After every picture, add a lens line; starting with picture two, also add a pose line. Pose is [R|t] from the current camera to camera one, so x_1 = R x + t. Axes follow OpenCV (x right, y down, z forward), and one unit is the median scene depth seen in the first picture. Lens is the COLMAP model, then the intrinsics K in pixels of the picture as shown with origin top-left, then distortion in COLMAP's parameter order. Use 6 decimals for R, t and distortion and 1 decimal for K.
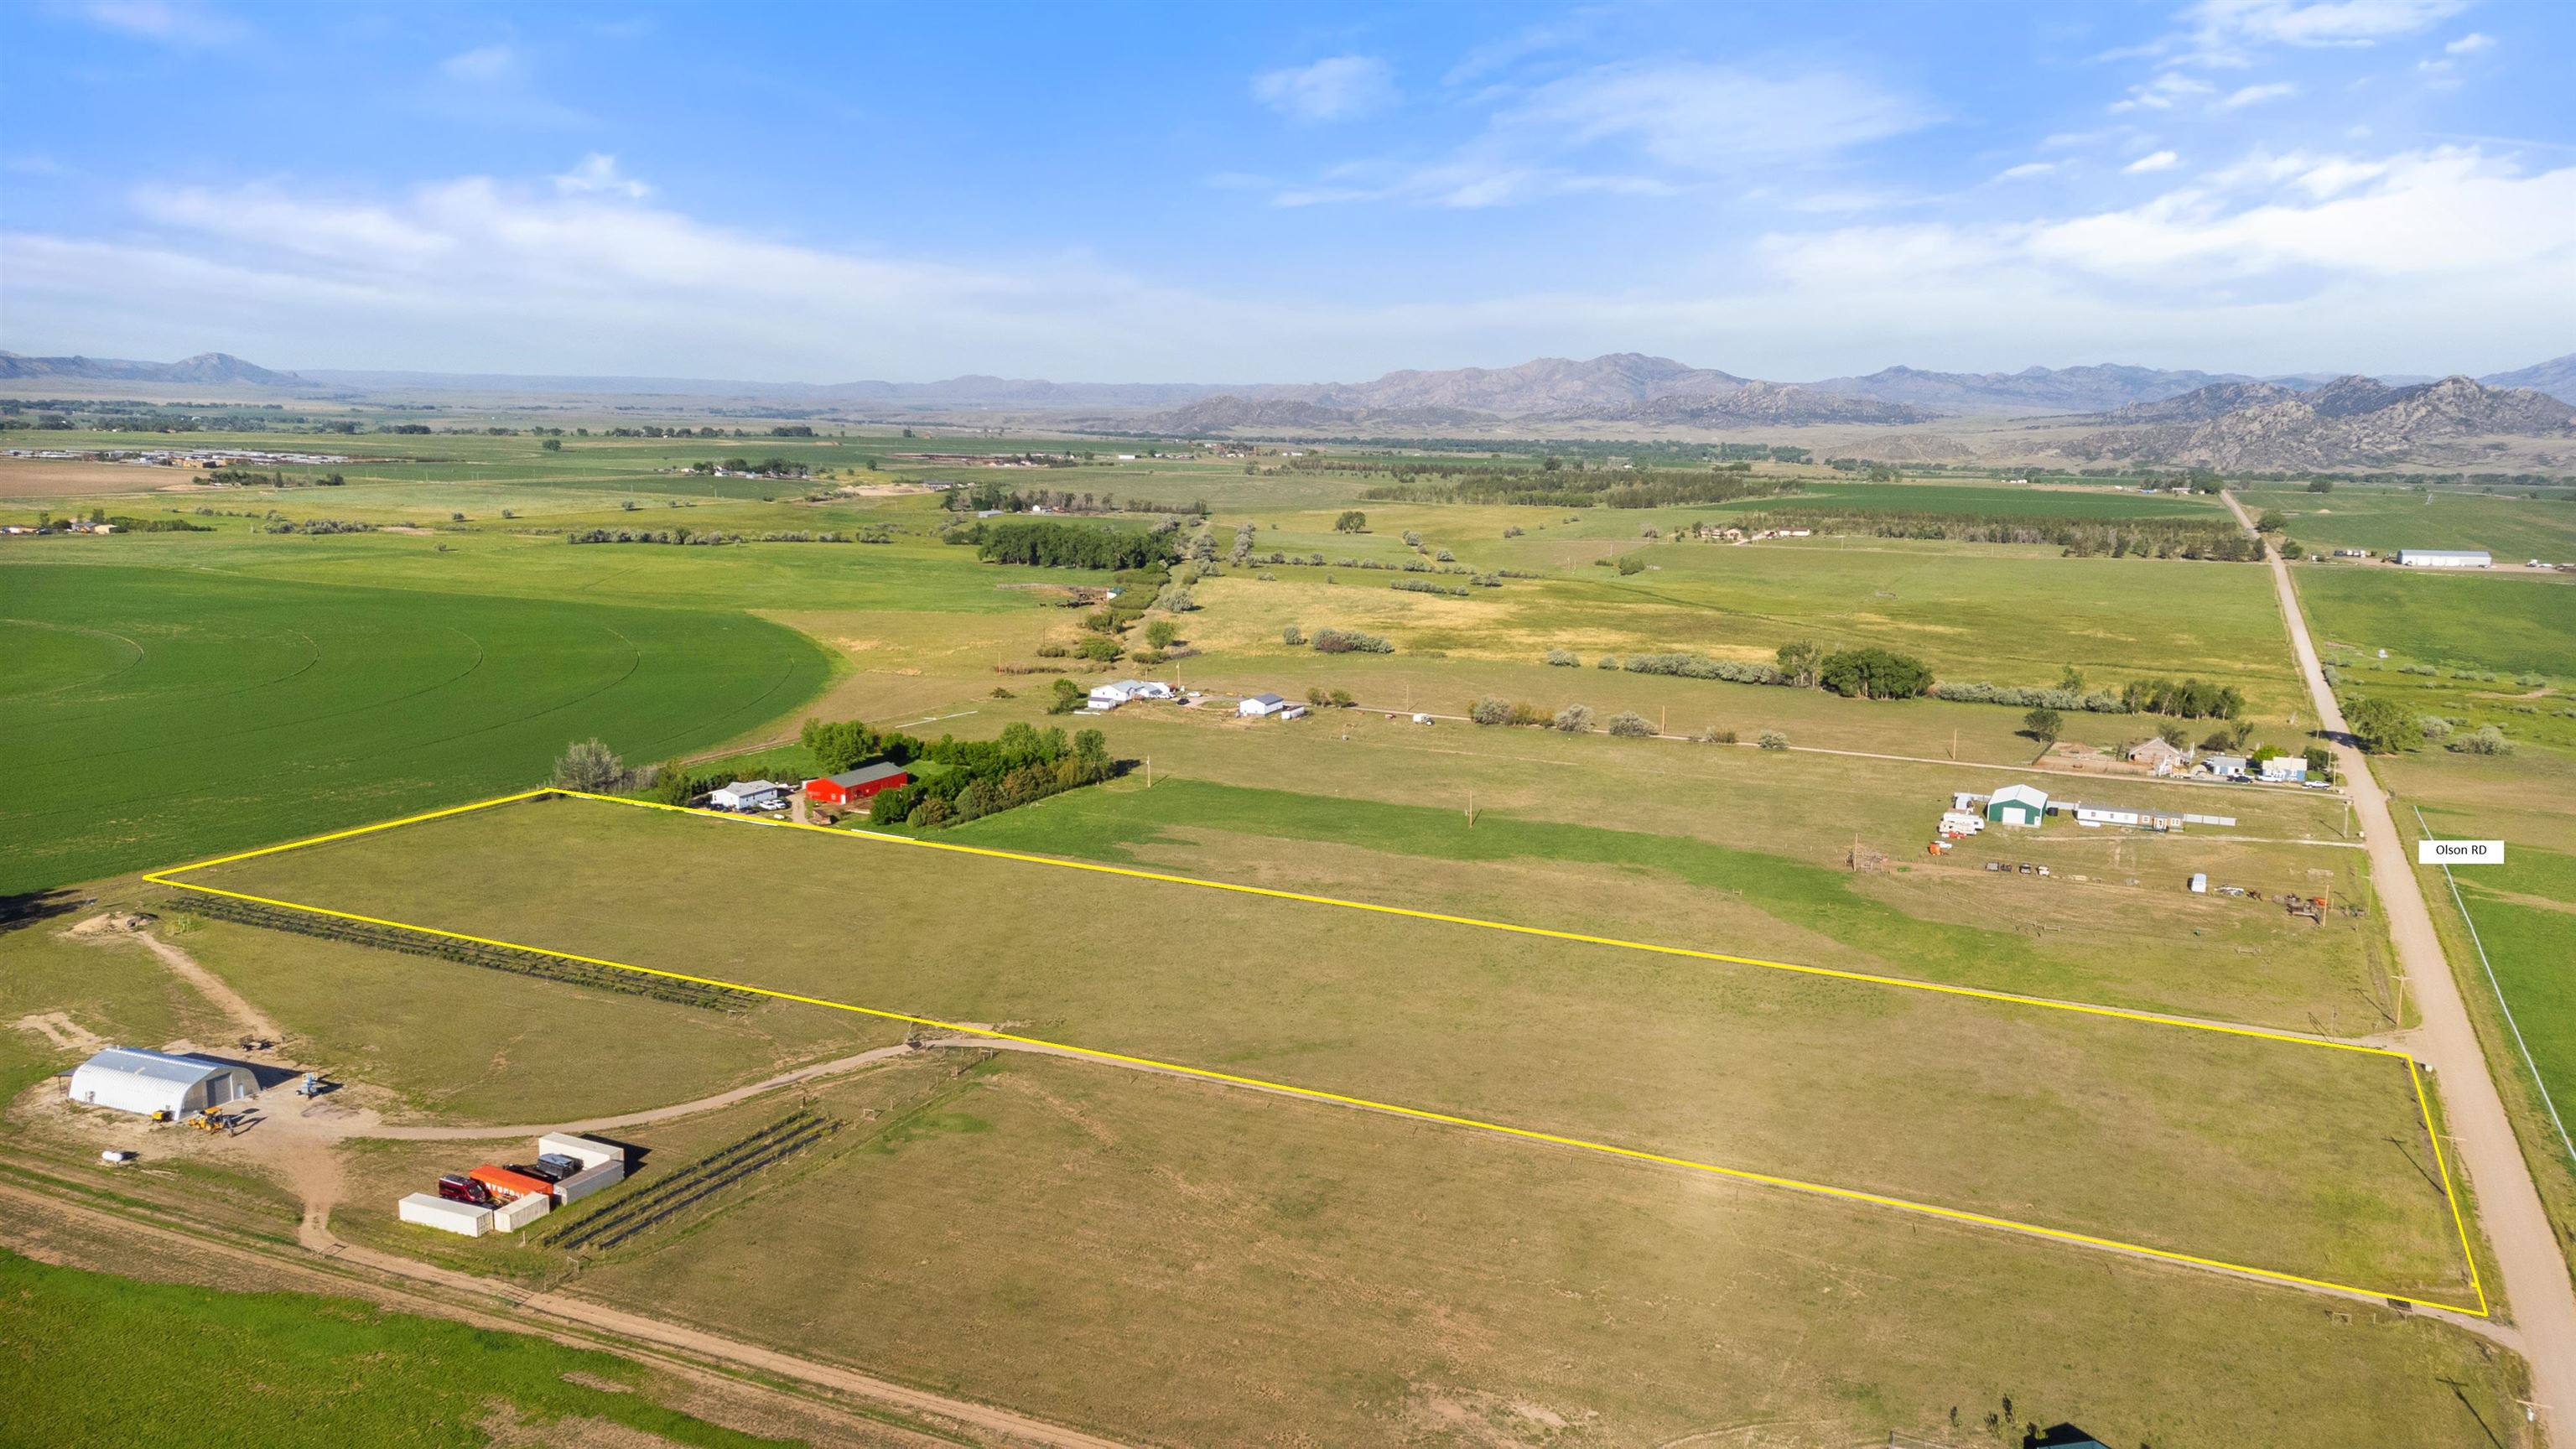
lens RADIAL K [[1896.3, 0, 1282.9], [0, 1896.3, 751.4], [0, 0, 1]] dist [0.034645, 0.045689]
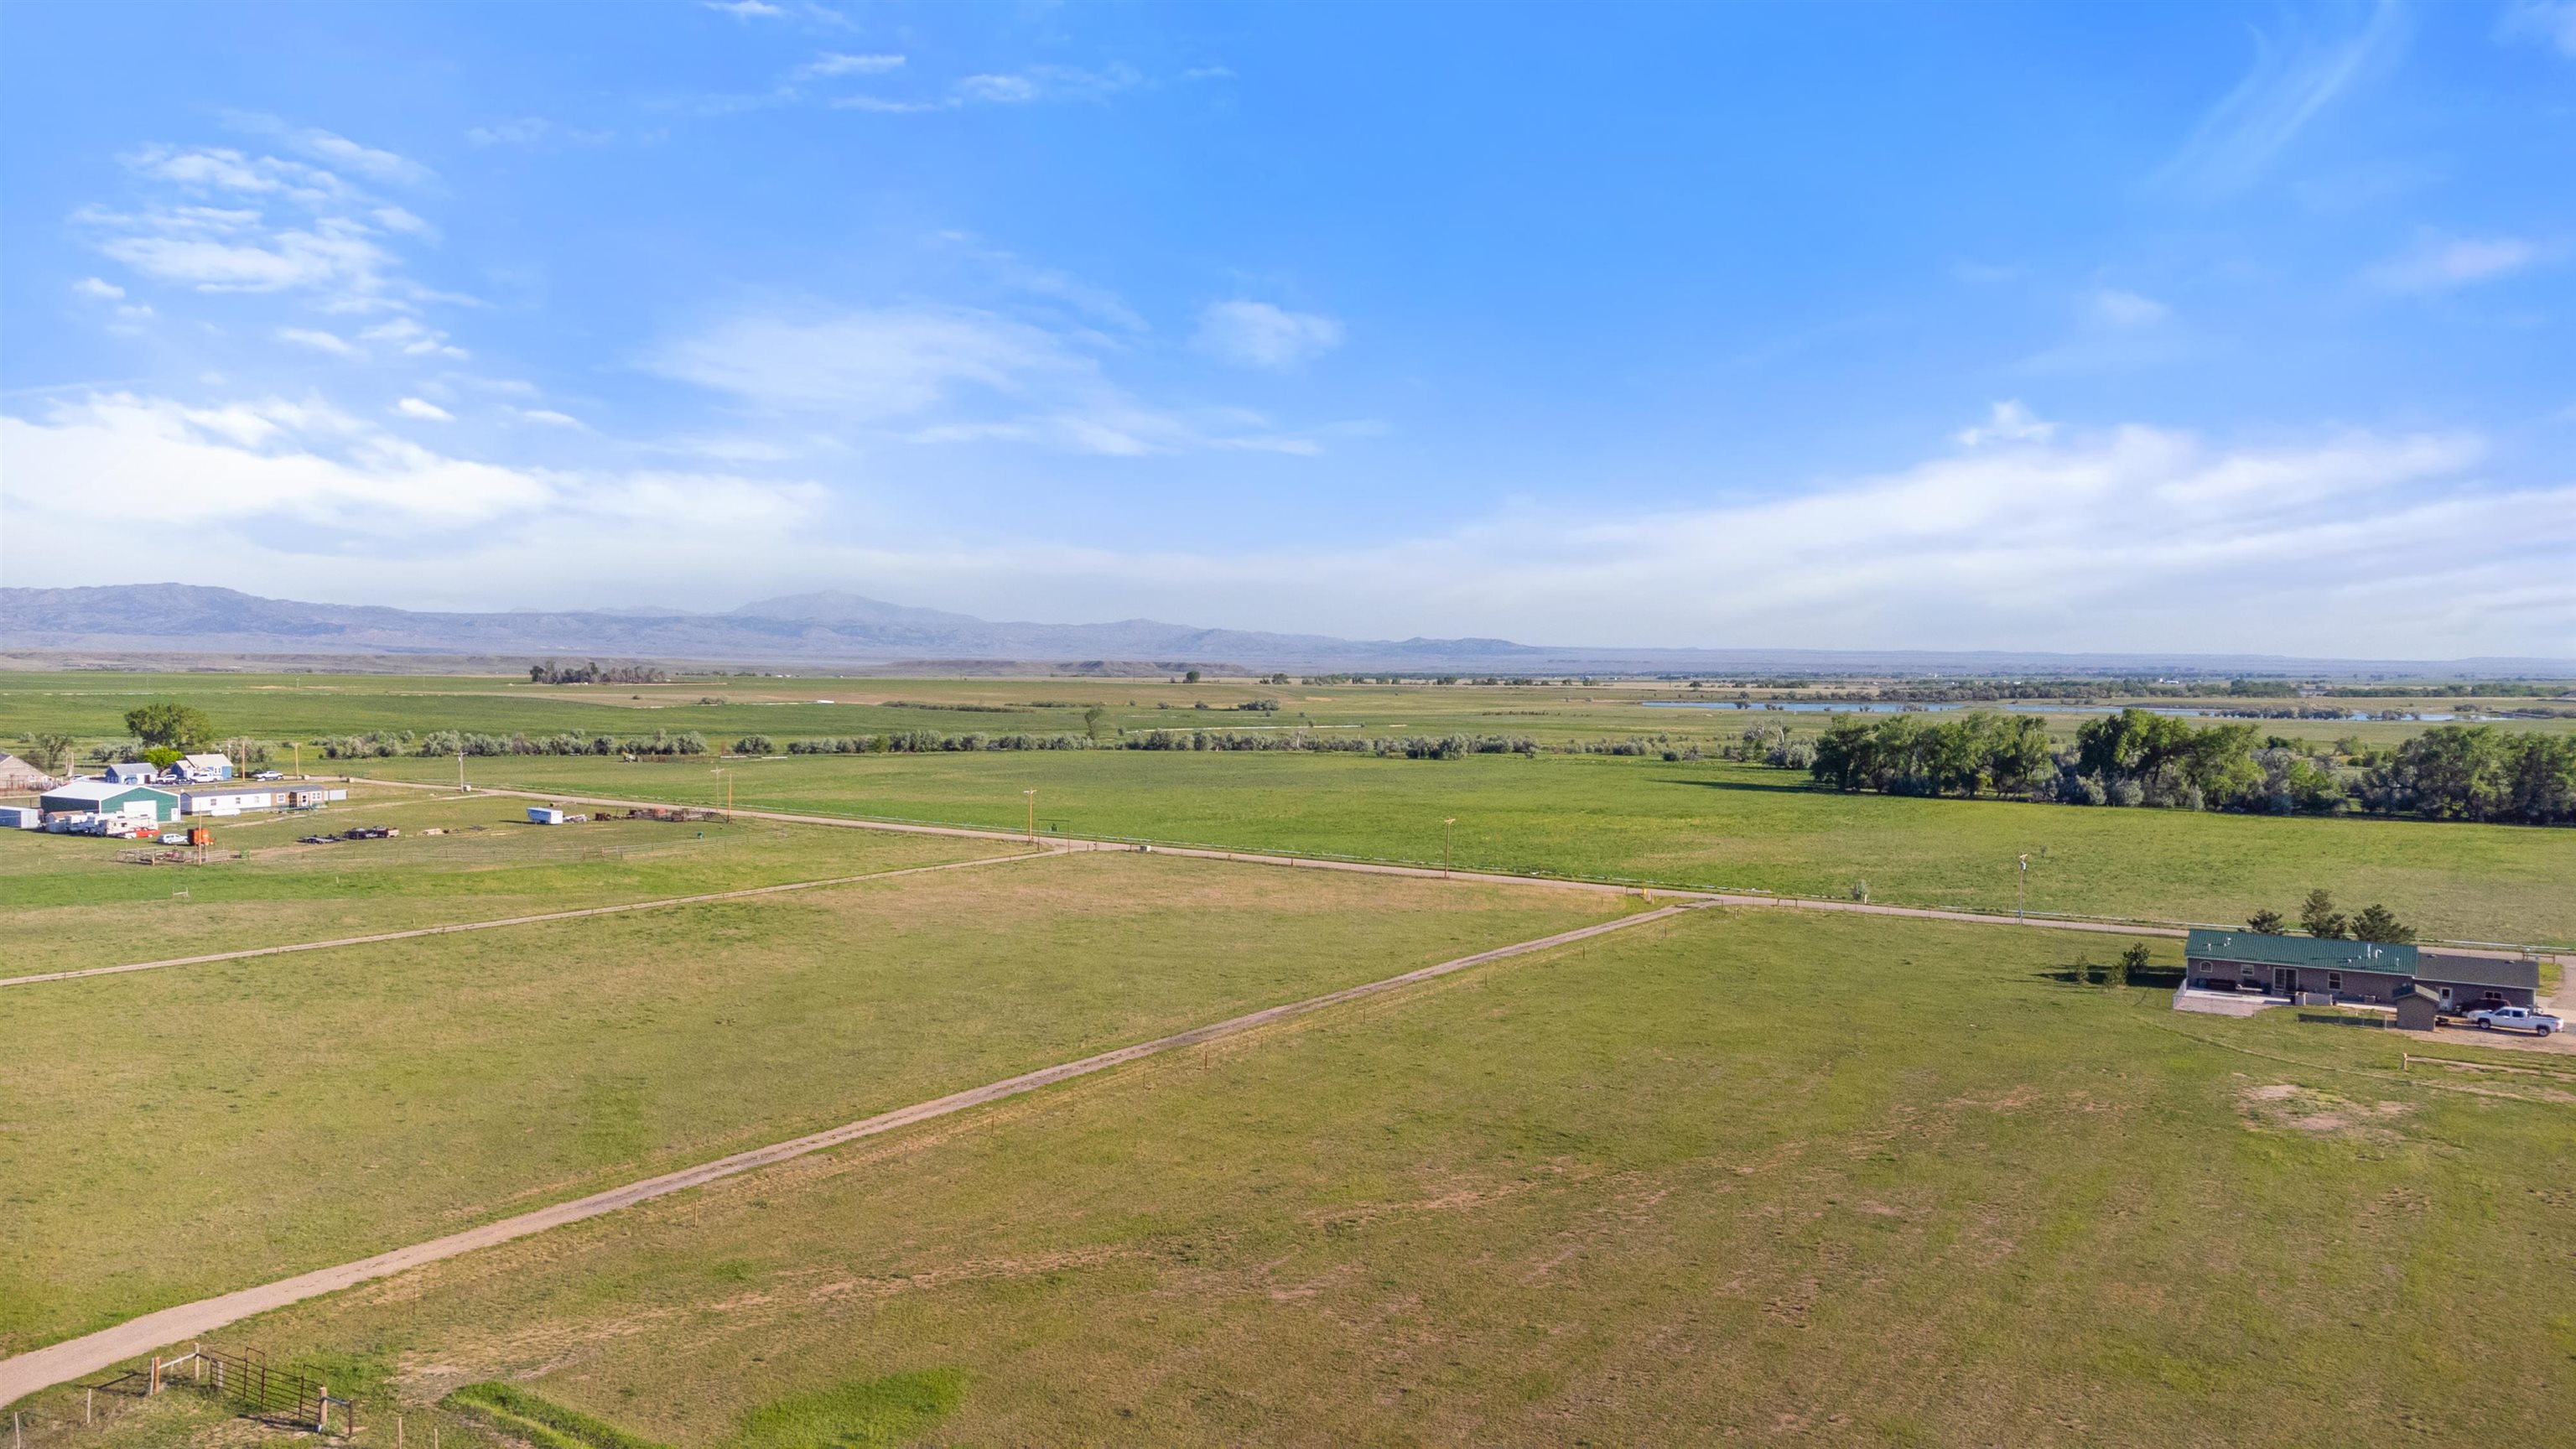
lens RADIAL K [[1890.7, 0, 1288.0], [0, 1890.7, 724.5], [0, 0, 1]] dist [-0.001352, 0.112640]
pose [[0.133305, -0.044999, 0.990053, -0.249010], [0.171113, 0.985012, 0.021731, 0.059999], [-0.976192, 0.166514, 0.139007, 0.516472]]
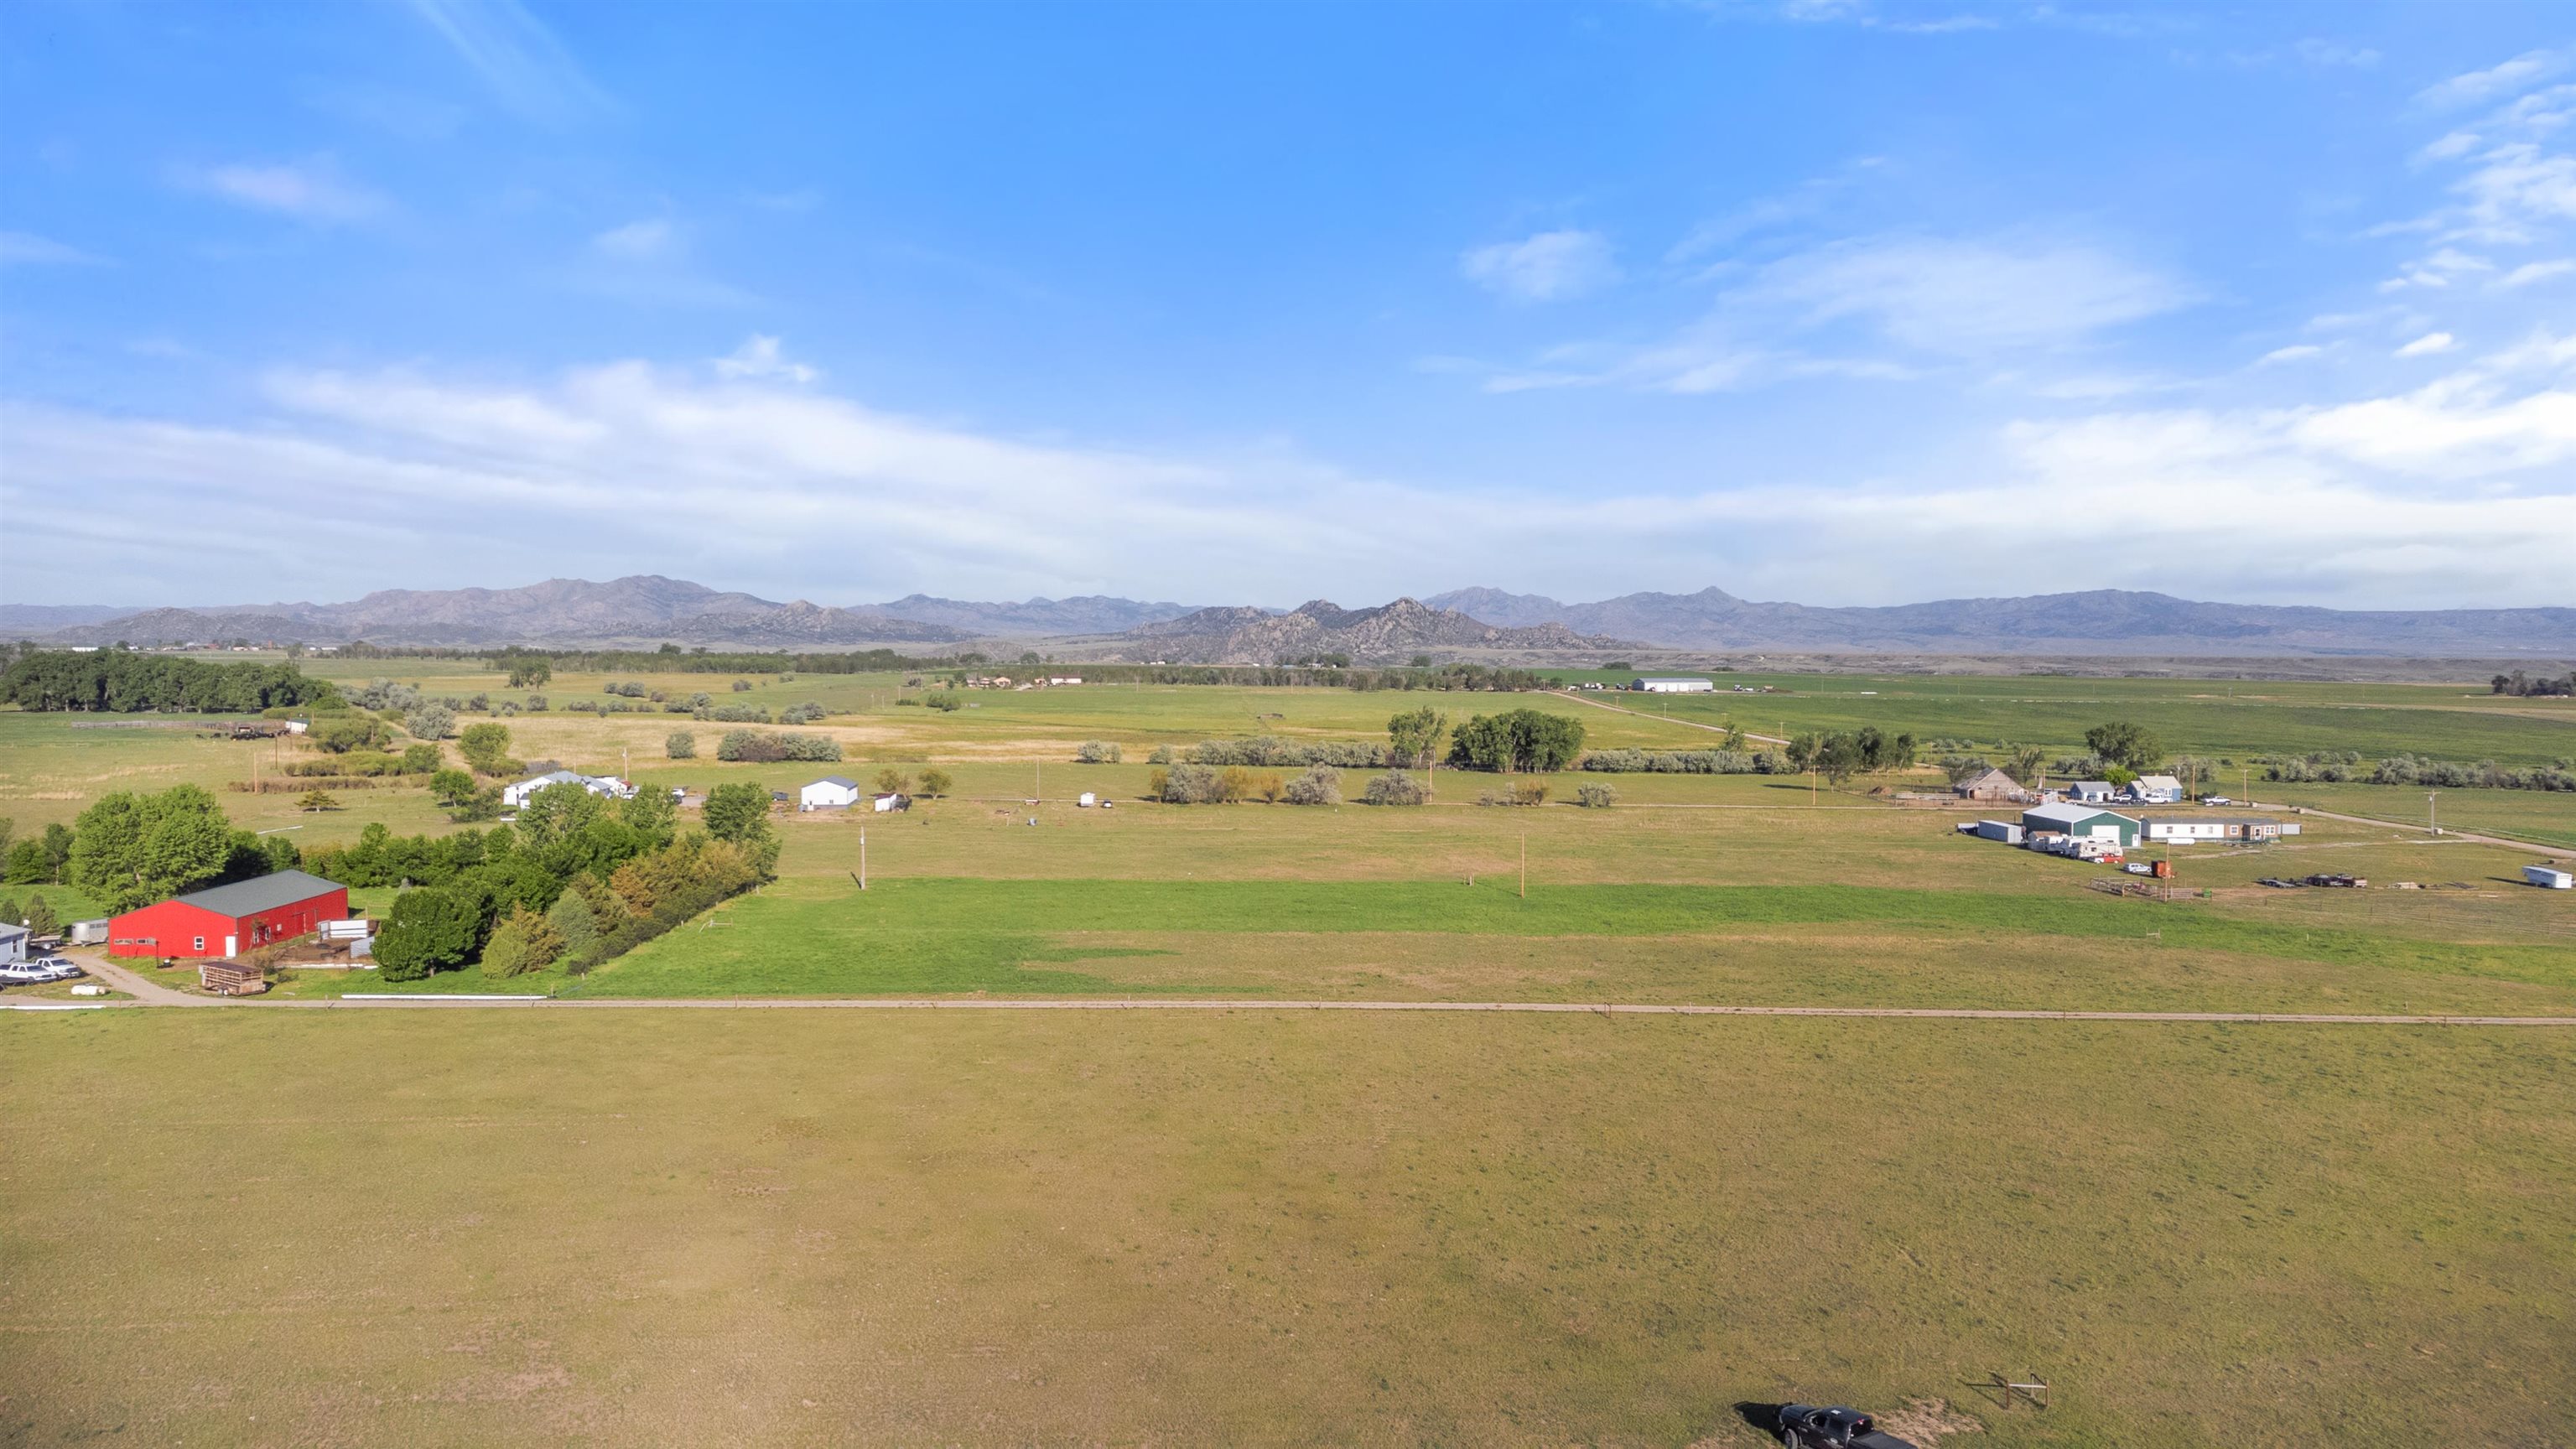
lens RADIAL K [[1896.3, 0, 1282.9], [0, 1896.3, 751.4], [0, 0, 1]] dist [0.034645, 0.045689]
pose [[0.875931, -0.031807, 0.481387, -0.237748], [0.088913, 0.991375, -0.096283, 0.045066], [-0.474172, 0.127139, 0.871204, 0.538049]]
